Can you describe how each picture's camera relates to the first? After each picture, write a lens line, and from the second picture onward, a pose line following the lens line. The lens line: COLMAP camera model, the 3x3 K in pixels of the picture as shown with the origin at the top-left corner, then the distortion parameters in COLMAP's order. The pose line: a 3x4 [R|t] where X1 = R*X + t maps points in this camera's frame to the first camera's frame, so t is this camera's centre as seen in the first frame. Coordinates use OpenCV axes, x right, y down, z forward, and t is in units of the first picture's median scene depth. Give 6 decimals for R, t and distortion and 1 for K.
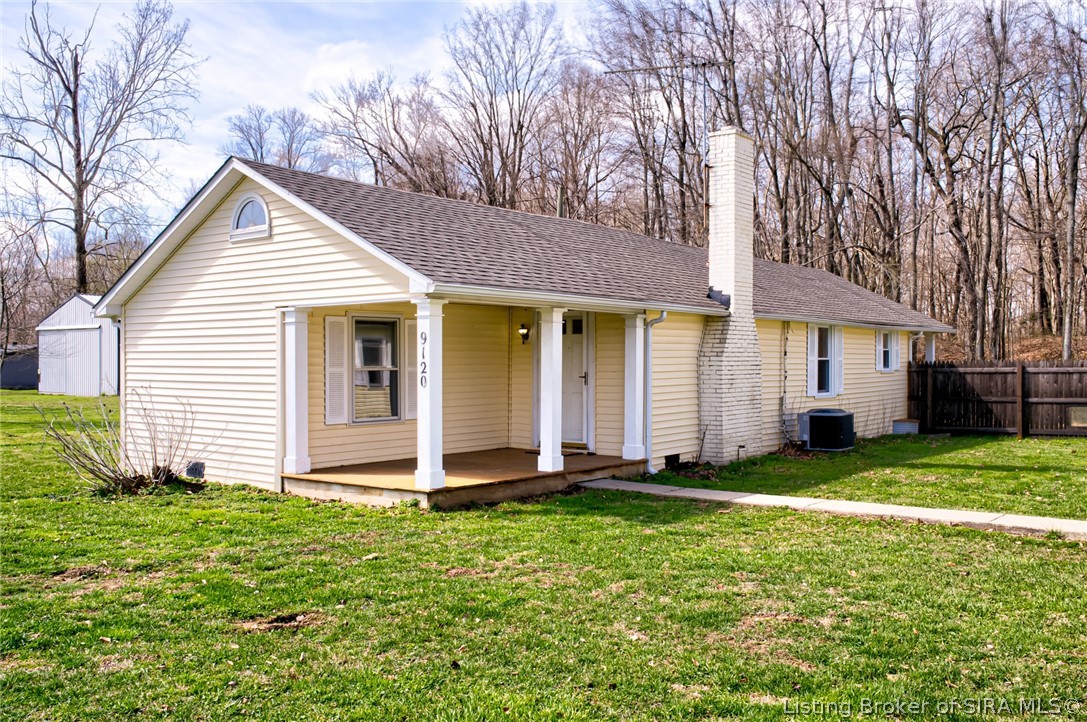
lens RADIAL K [[963.0, 0, 543.2], [0, 963.0, 359.6], [0, 0, 1]] dist [0.020313, 0.005789]
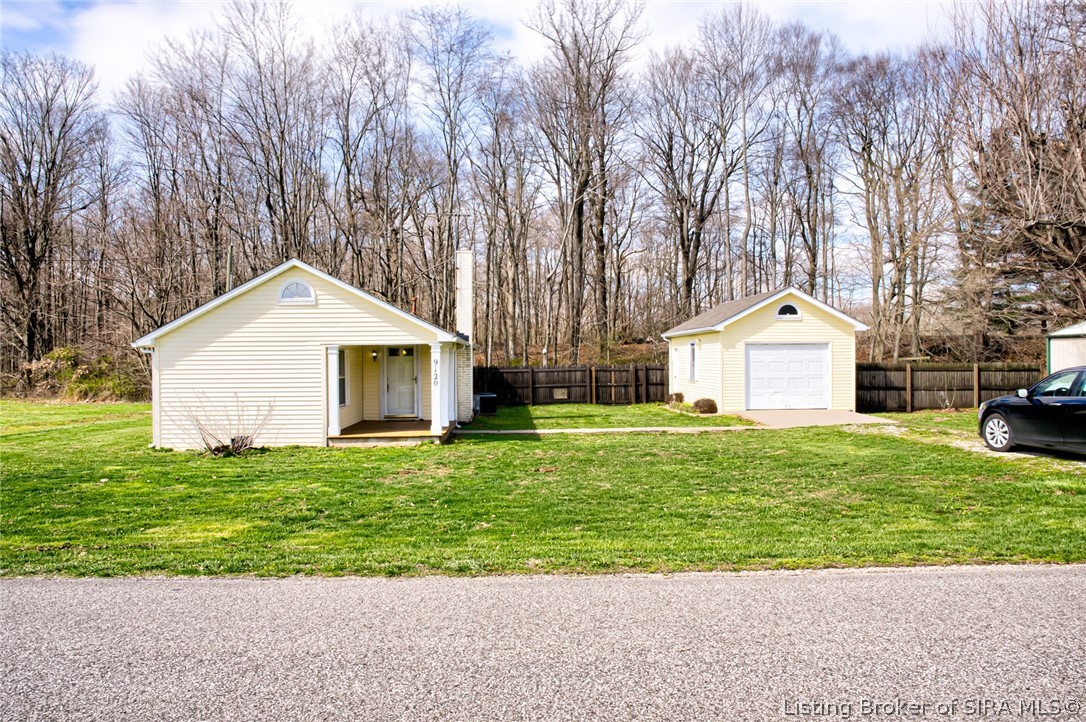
lens RADIAL K [[815.6, 0, 543.3], [0, 815.6, 360.3], [0, 0, 1]] dist [-0.003330, -0.000186]
pose [[0.760607, -0.008022, 0.649163, -0.950962], [0.006840, 0.999967, 0.004343, -0.028591], [-0.649176, 0.001137, 0.760637, -0.425751]]
